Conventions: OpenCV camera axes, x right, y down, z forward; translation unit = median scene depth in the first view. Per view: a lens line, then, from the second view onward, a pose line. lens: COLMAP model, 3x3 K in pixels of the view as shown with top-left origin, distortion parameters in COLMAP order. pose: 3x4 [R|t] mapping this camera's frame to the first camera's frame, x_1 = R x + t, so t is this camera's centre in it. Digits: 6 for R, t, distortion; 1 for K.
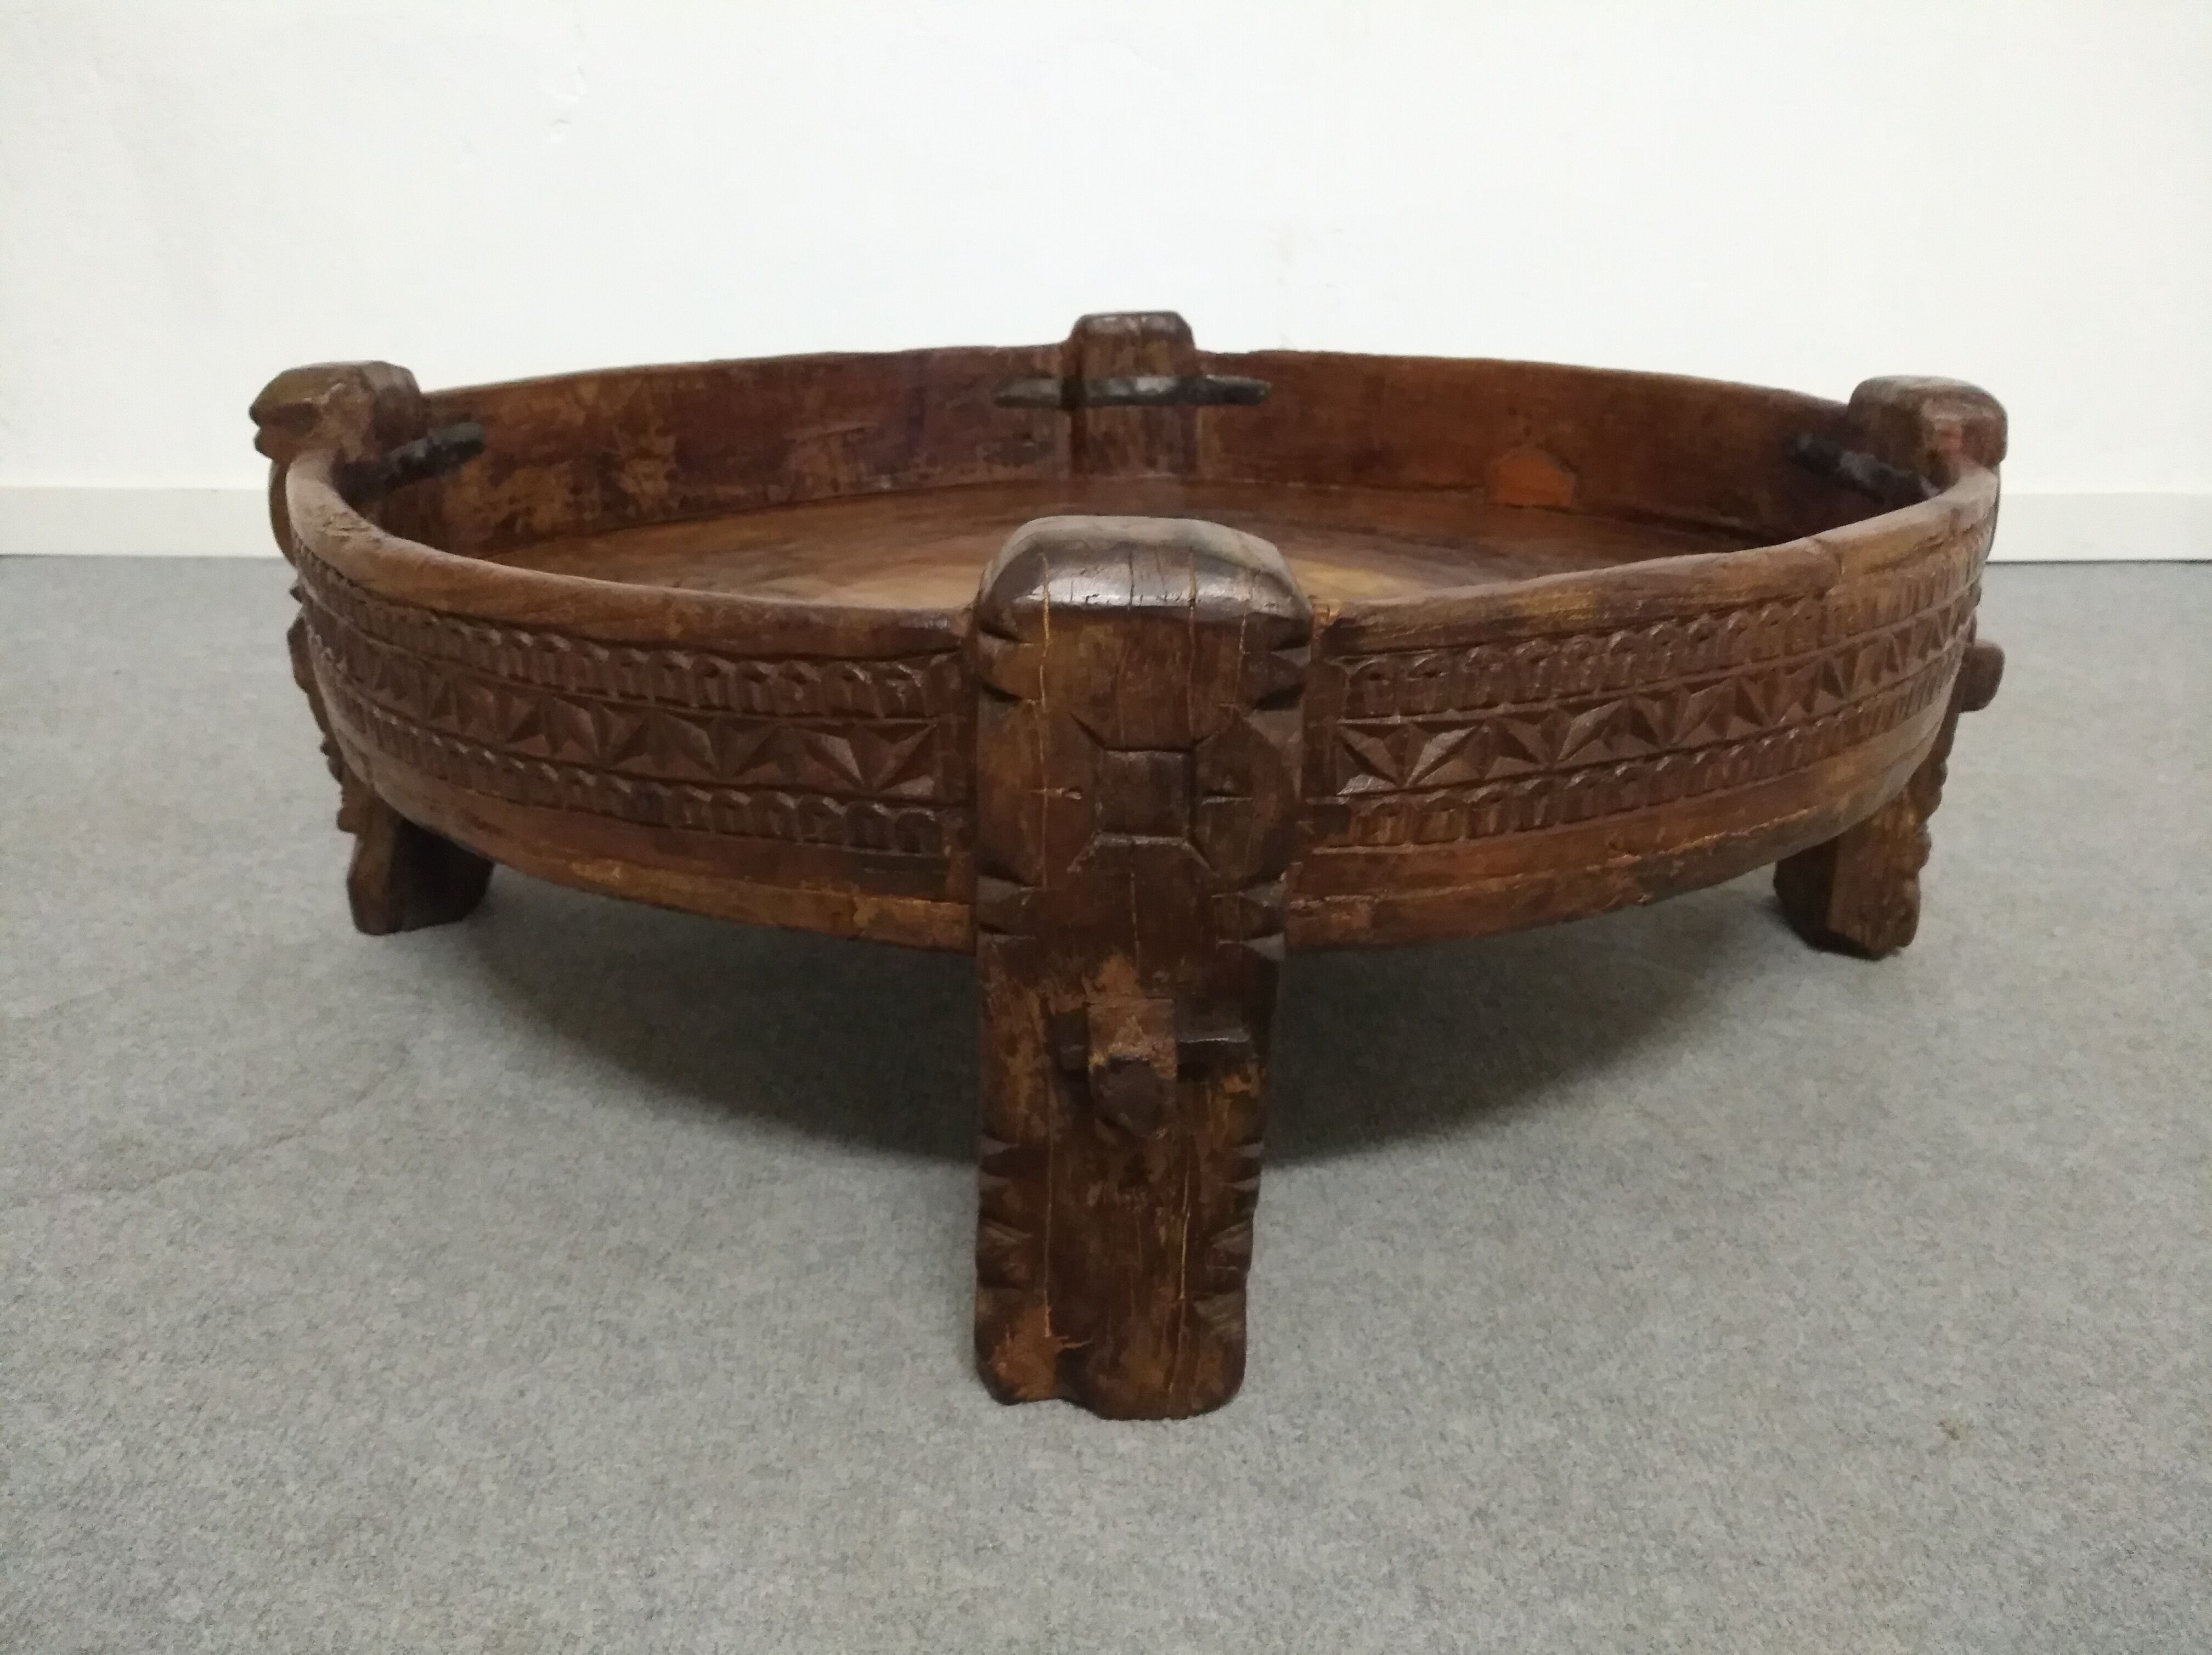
lens RADIAL K [[1705.5, 0, 1114.1], [0, 1705.5, 793.8], [0, 0, 1]] dist [-0.058944, 0.083965]
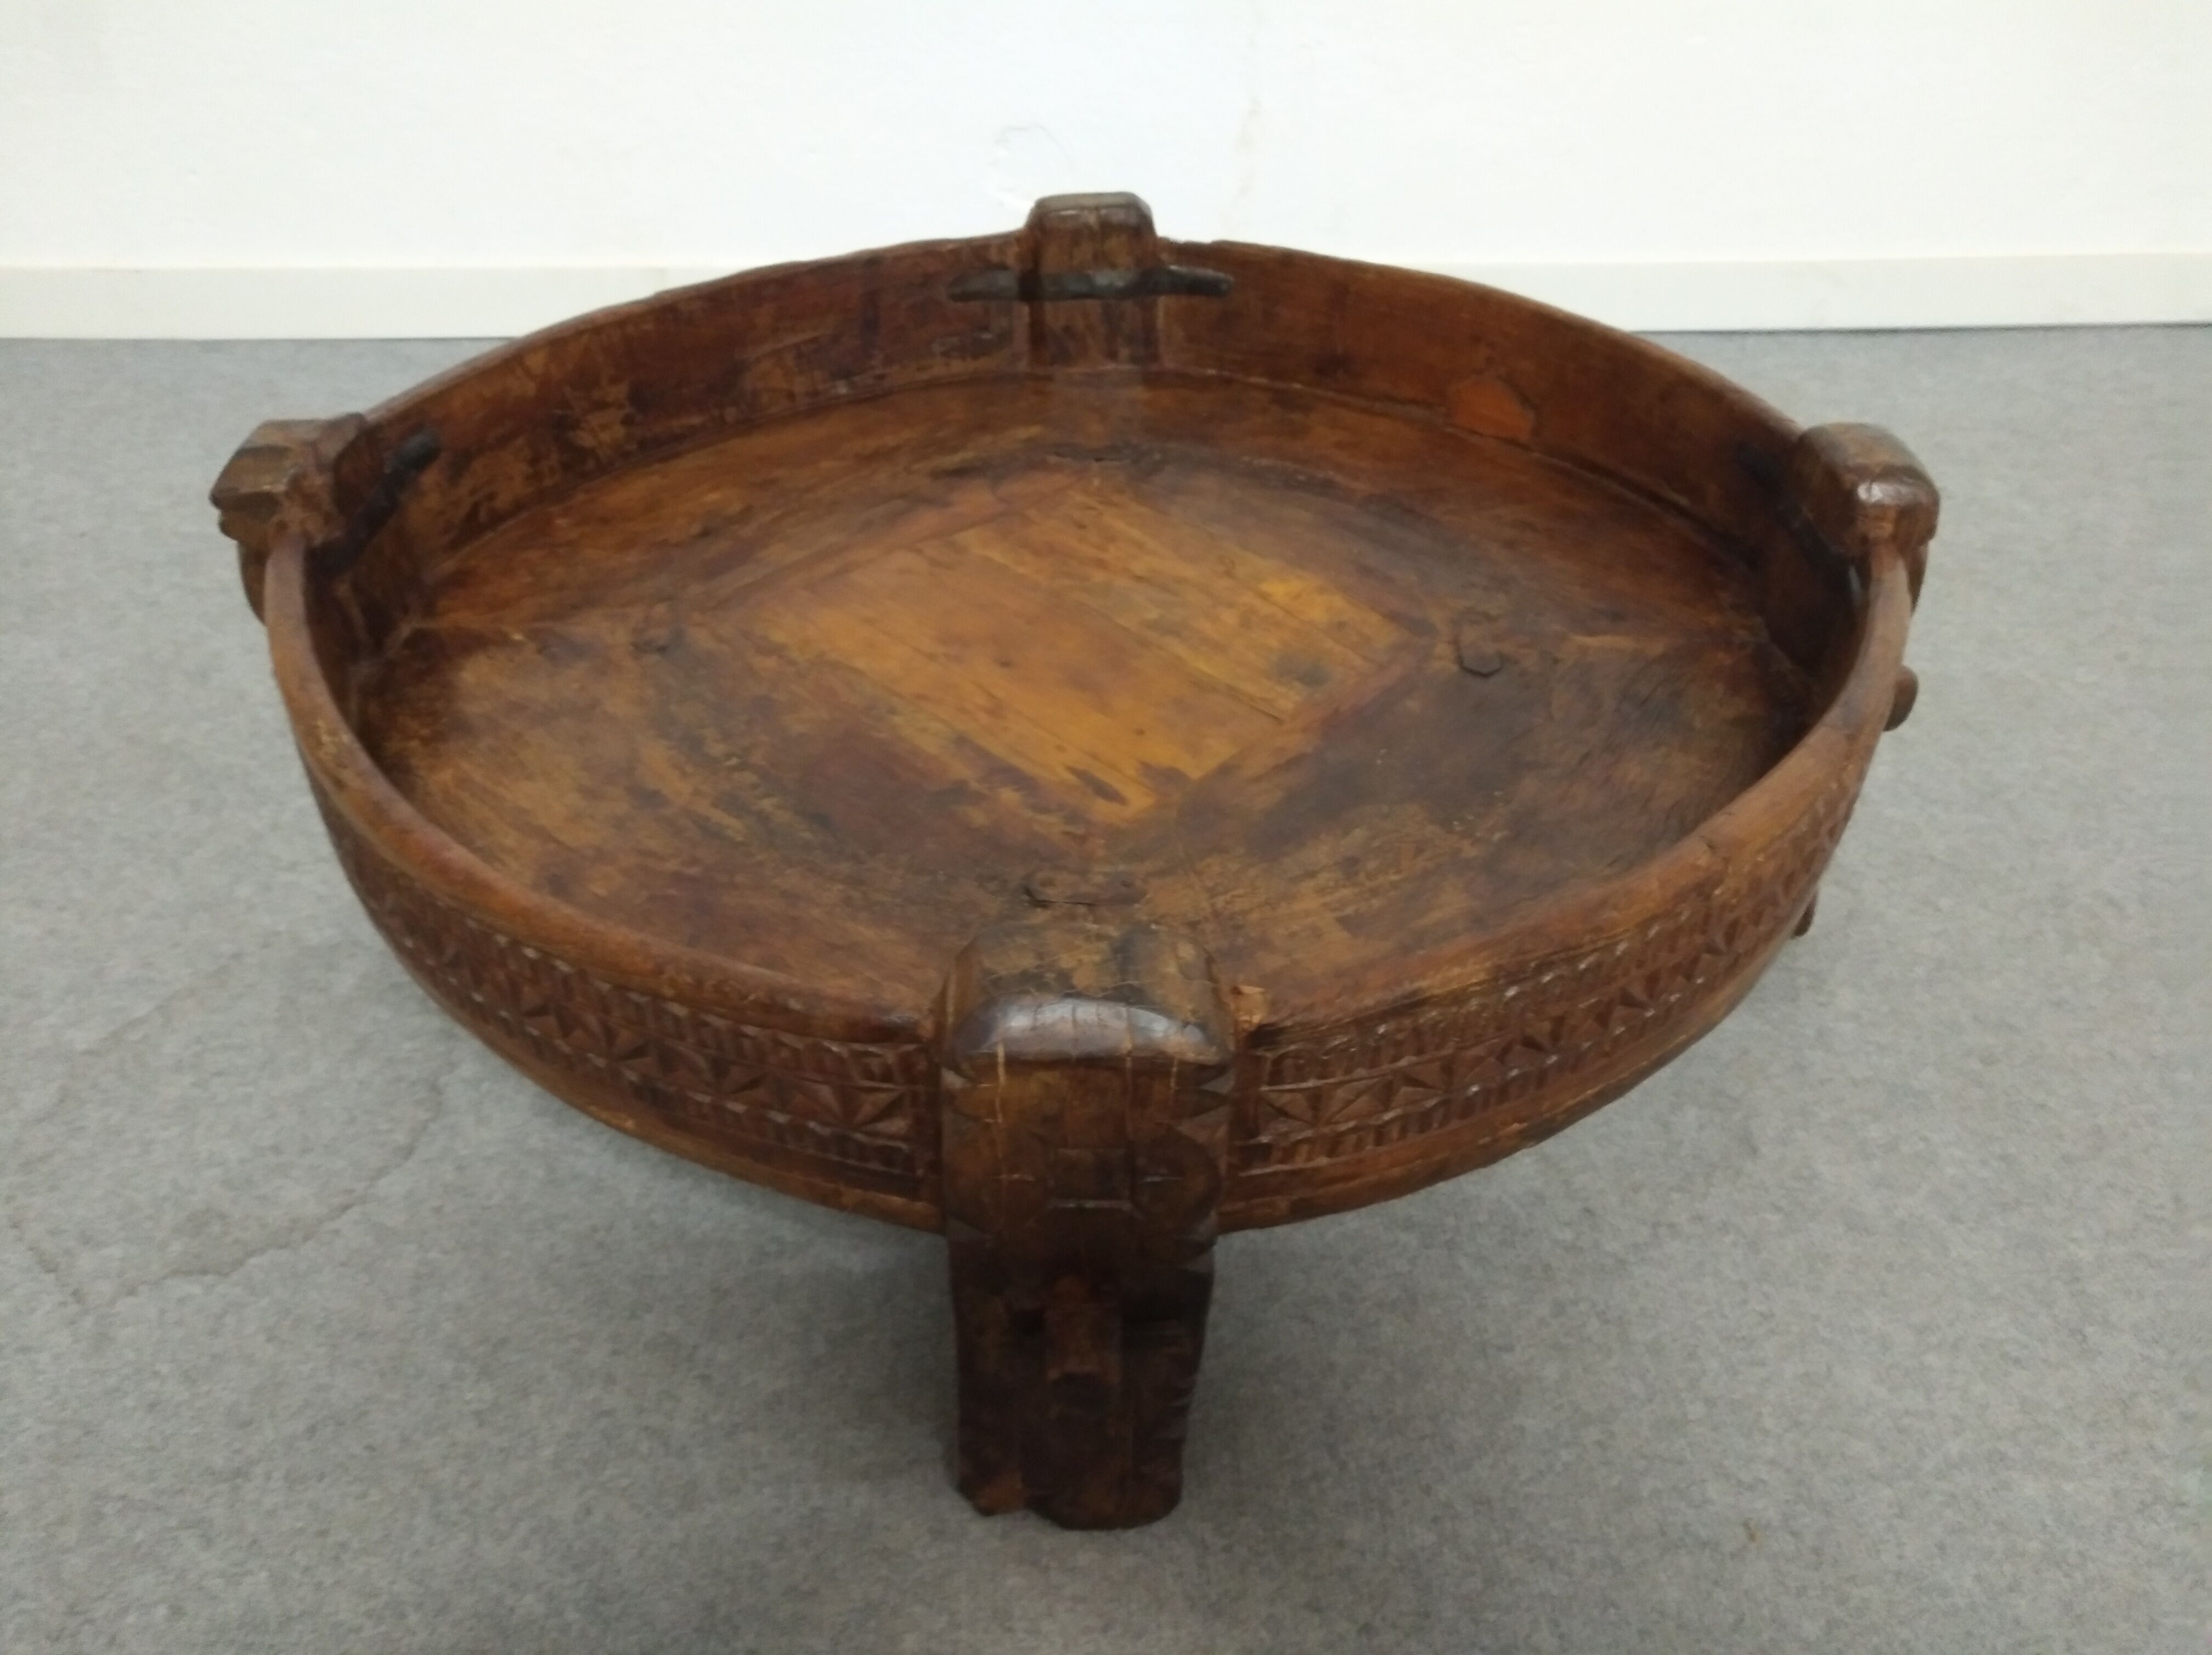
lens RADIAL K [[1705.5, 0, 1114.1], [0, 1705.5, 793.8], [0, 0, 1]] dist [-0.058944, 0.083965]
pose [[0.999868, -0.011085, 0.011851, 0.017086], [0.007449, 0.962369, 0.271642, -0.418777], [-0.014416, -0.271518, 0.962325, -0.031910]]
